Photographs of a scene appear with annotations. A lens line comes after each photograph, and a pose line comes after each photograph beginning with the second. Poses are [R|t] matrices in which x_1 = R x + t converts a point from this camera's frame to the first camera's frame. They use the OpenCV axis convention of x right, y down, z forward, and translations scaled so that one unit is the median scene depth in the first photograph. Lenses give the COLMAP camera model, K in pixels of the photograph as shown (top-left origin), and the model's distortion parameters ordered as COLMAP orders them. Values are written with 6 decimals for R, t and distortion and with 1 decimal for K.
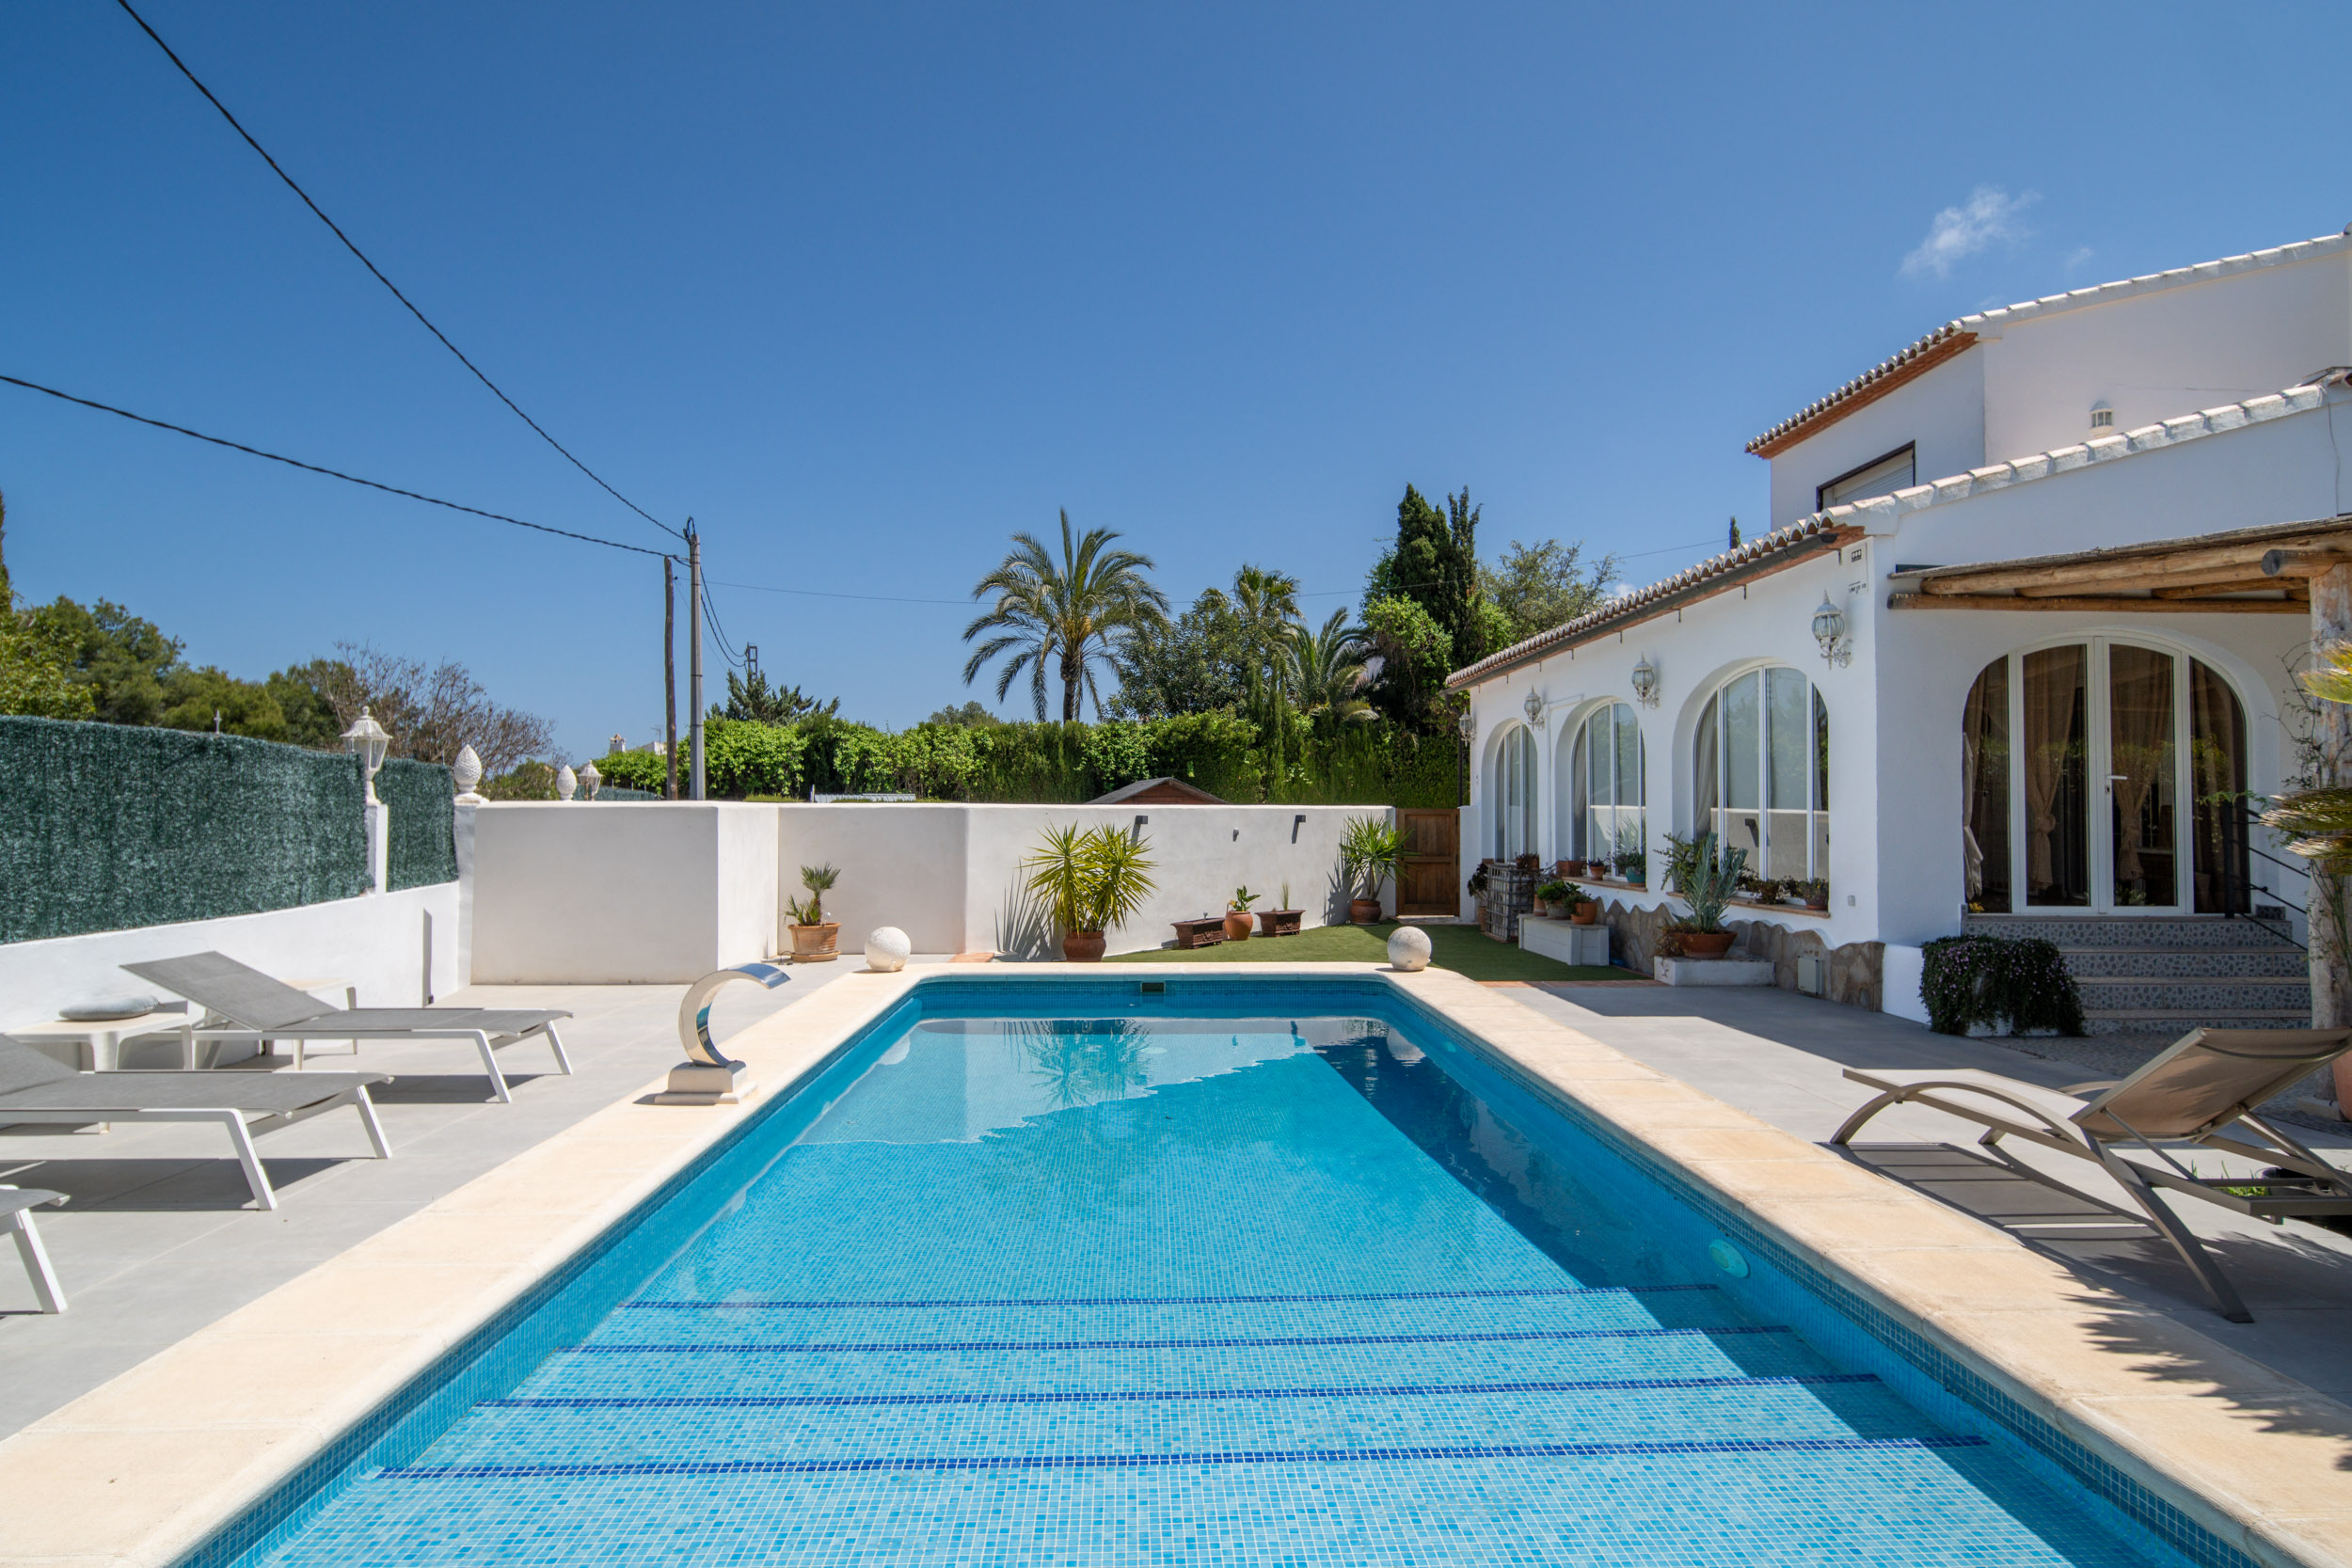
lens RADIAL K [[1262.7, 0, 1174.7], [0, 1262.7, 789.3], [0, 0, 1]] dist [0.004230, -0.004531]
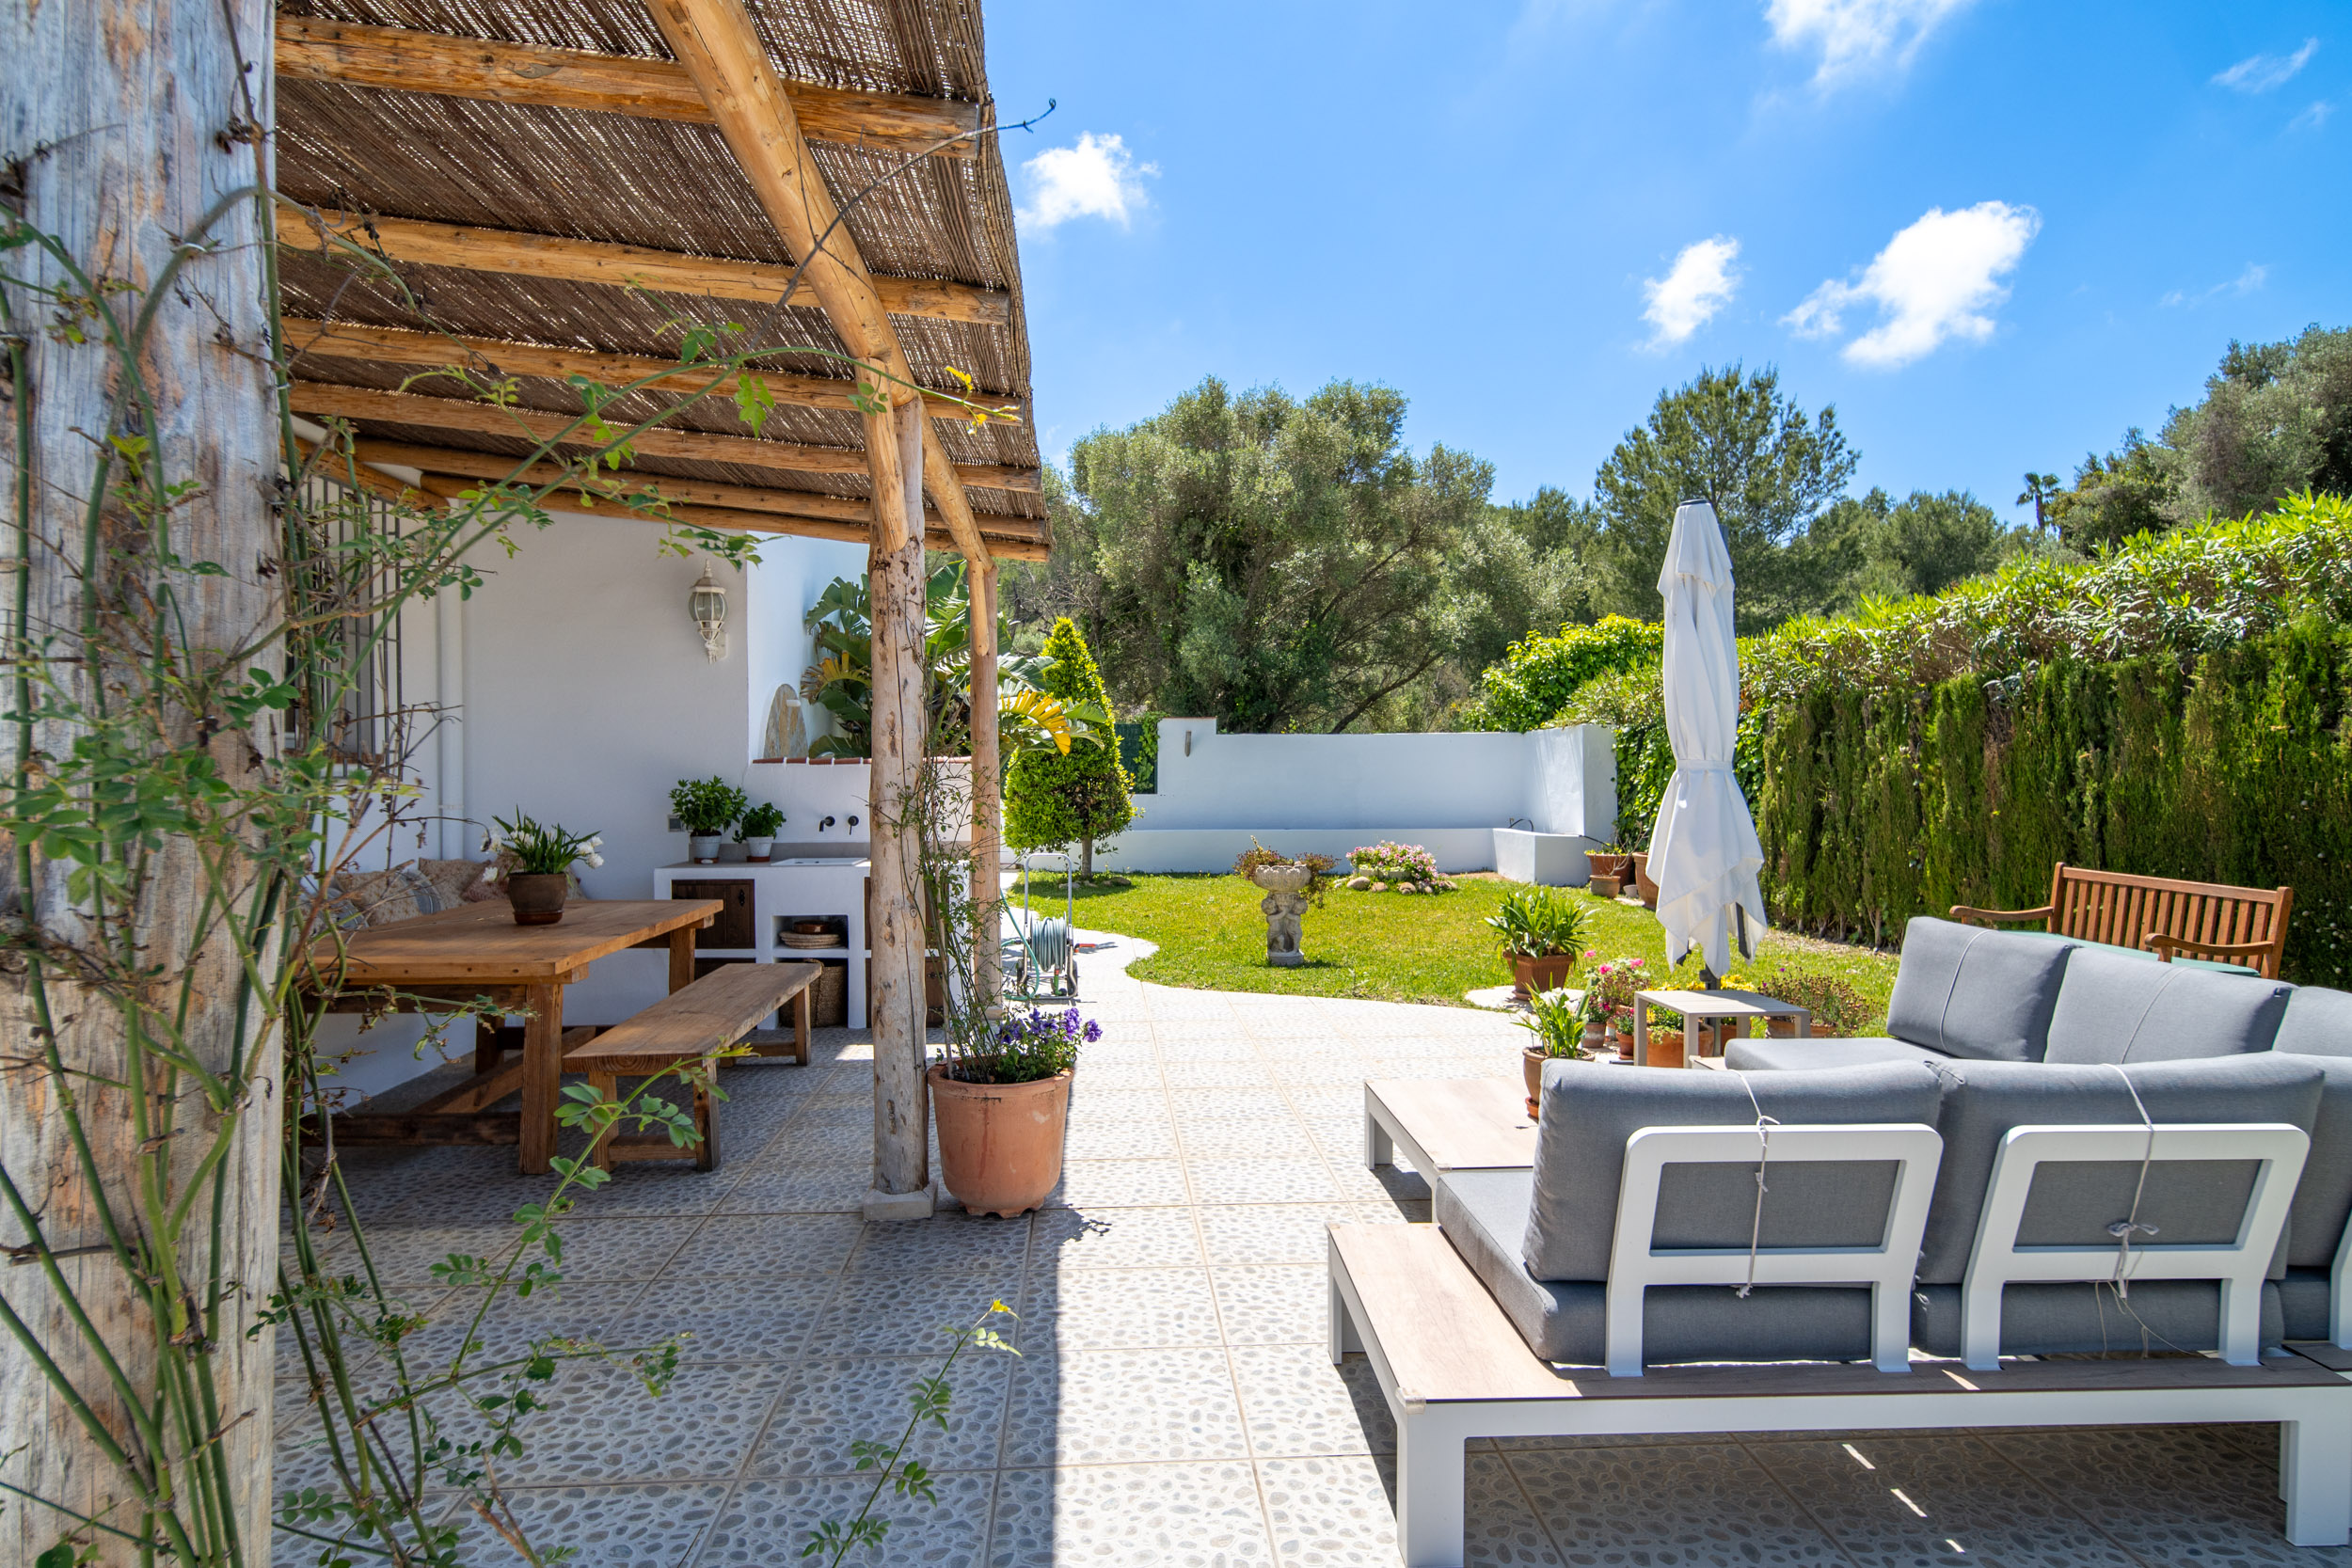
lens RADIAL K [[1262.7, 0, 1172.4], [0, 1262.7, 790.3], [0, 0, 1]] dist [0.004230, -0.004531]
pose [[-0.038069, -0.017289, 0.999126, 0.513539], [-0.015286, 0.999743, 0.016717, 0.014017], [-0.999158, -0.014637, -0.038324, 0.587942]]
